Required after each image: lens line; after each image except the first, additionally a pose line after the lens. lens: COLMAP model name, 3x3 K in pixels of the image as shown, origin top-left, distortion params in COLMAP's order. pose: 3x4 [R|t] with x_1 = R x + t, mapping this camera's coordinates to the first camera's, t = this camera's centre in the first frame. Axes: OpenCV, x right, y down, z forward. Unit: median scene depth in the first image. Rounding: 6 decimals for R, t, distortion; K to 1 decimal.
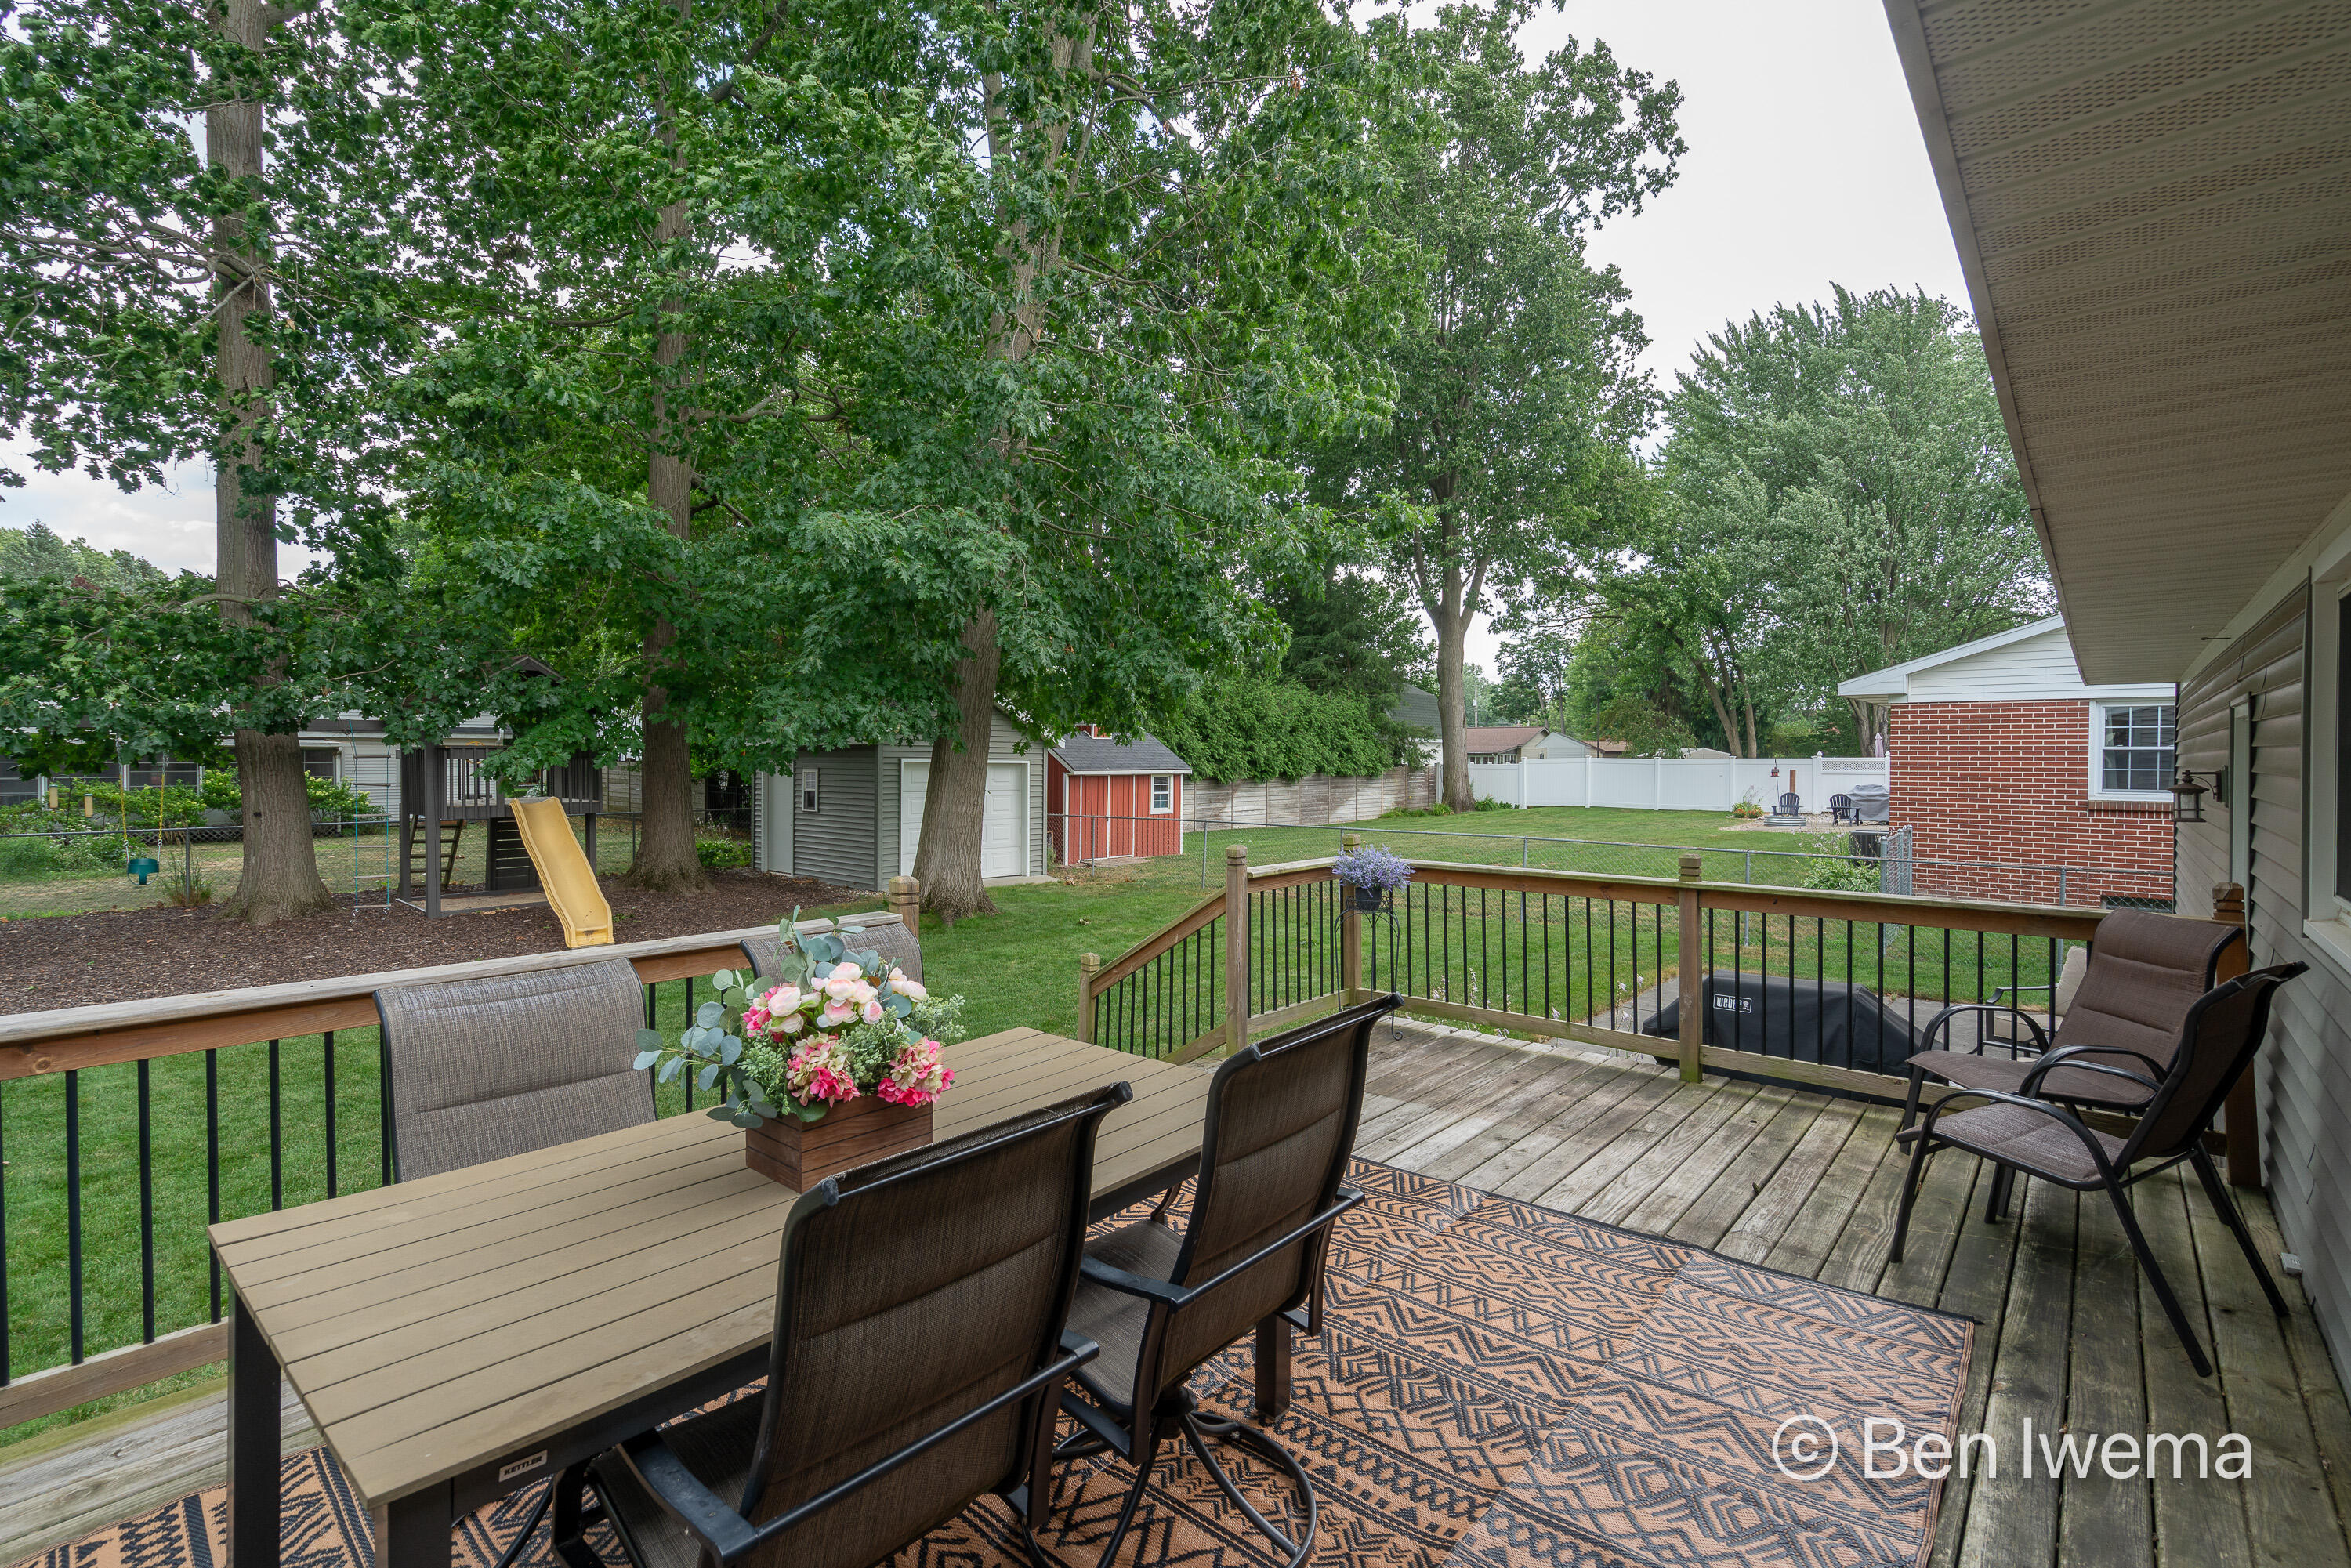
lens RADIAL K [[1071.8, 0, 1175.5], [0, 1071.8, 784.0], [0, 0, 1]] dist [-0.000834, 0.000144]
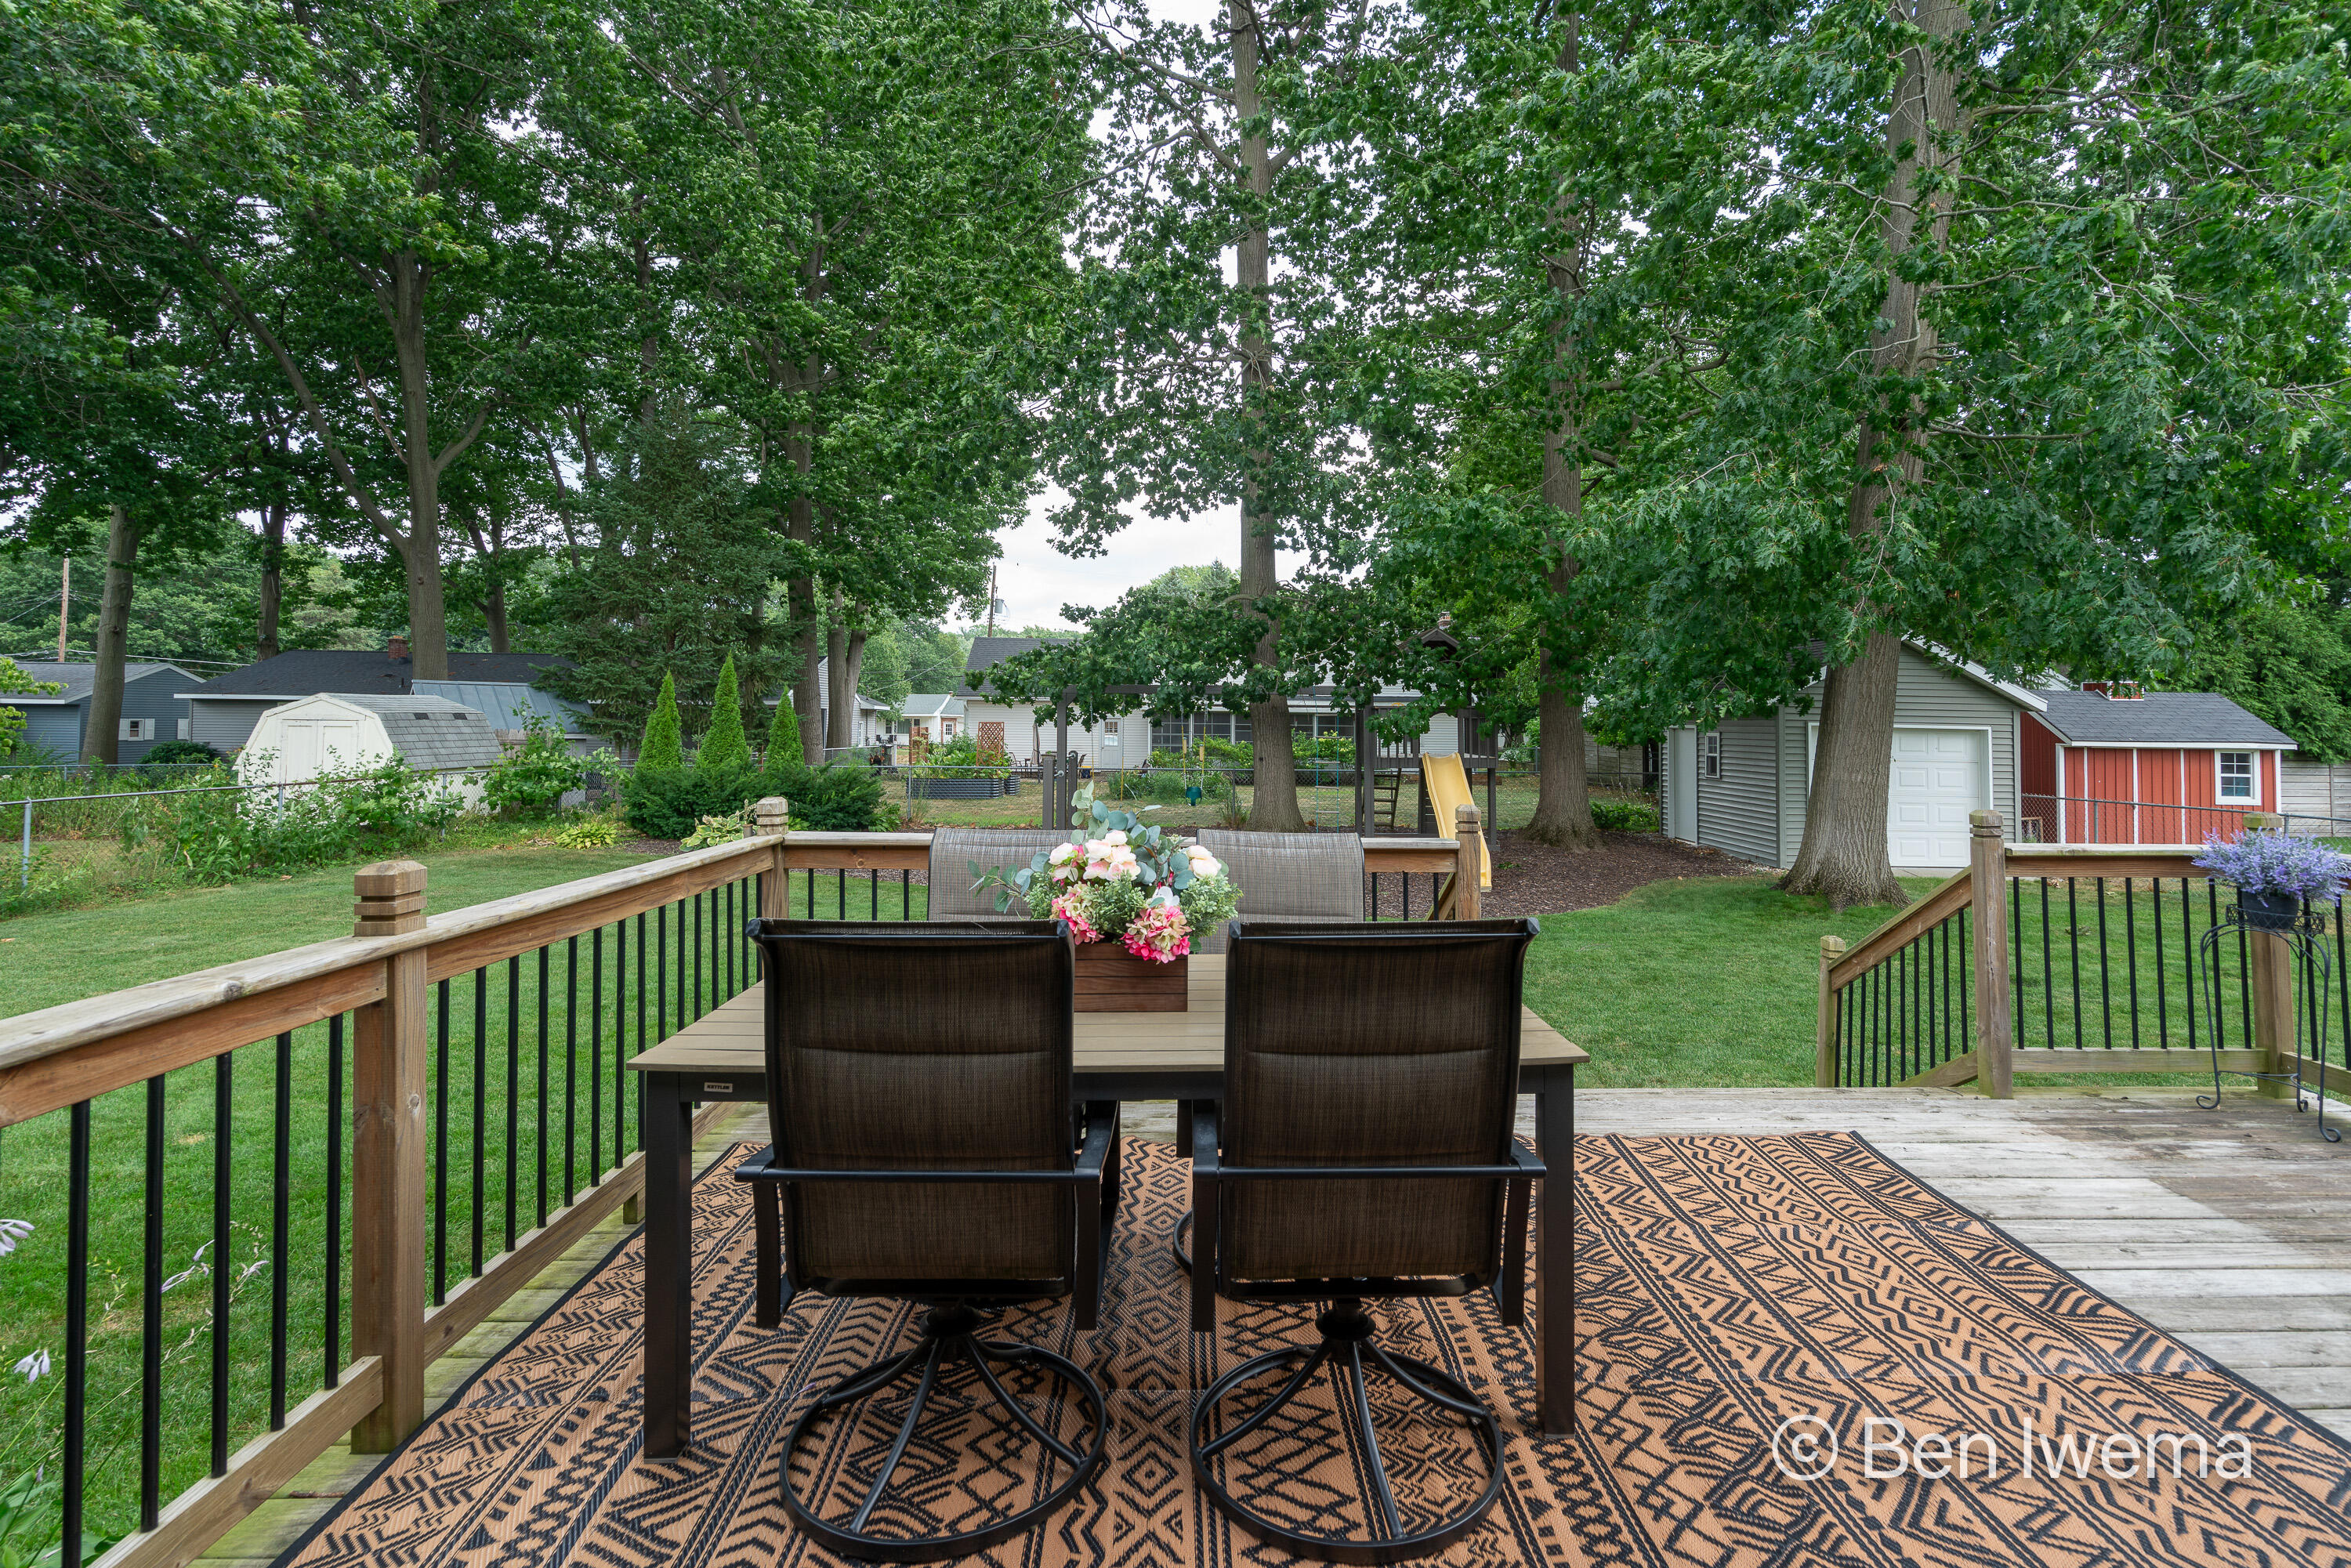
lens RADIAL K [[1098.6, 0, 1254.8], [0, 1098.6, 707.2], [0, 0, 1]] dist [0.000286, 0.000326]
pose [[0.696744, -0.005254, -0.717301, 0.118365], [-0.027402, 0.999048, -0.033934, 0.011773], [0.716796, 0.043299, 0.695937, 0.044375]]
